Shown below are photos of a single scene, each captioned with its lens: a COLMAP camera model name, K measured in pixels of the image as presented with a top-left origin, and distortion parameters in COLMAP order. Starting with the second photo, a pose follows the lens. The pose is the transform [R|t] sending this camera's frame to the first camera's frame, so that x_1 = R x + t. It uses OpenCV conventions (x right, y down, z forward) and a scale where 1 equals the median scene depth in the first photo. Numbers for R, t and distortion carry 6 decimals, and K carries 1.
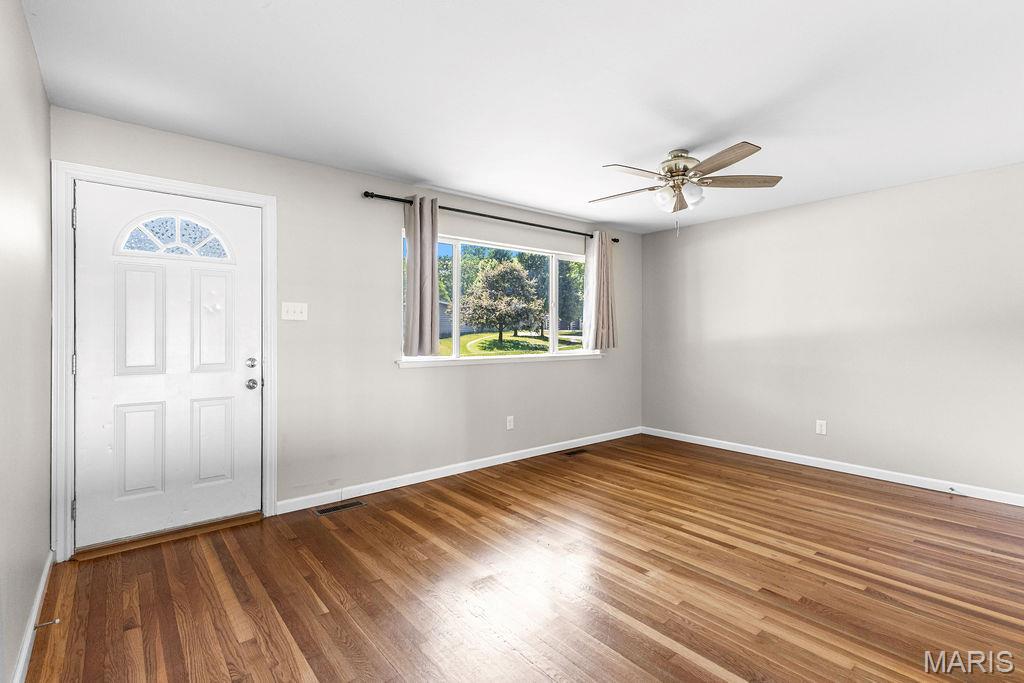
lens RADIAL K [[483.8, 0, 512.0], [0, 483.8, 341.5], [0, 0, 1]] dist [0.015166, 0.000119]
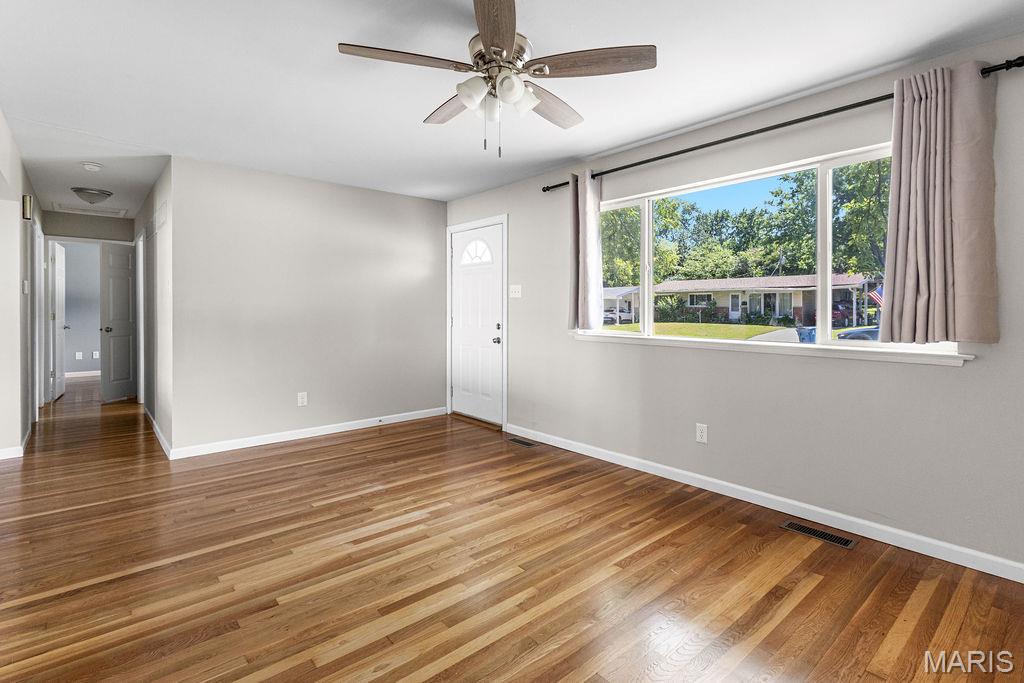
lens RADIAL K [[490.4, 0, 515.3], [0, 490.4, 312.1], [0, 0, 1]] dist [0.013316, -0.000242]
pose [[0.025771, 0.008874, -0.999628, 0.913196], [-0.016226, 0.999833, 0.008458, -0.013774], [0.999536, 0.016002, 0.025911, 0.912136]]
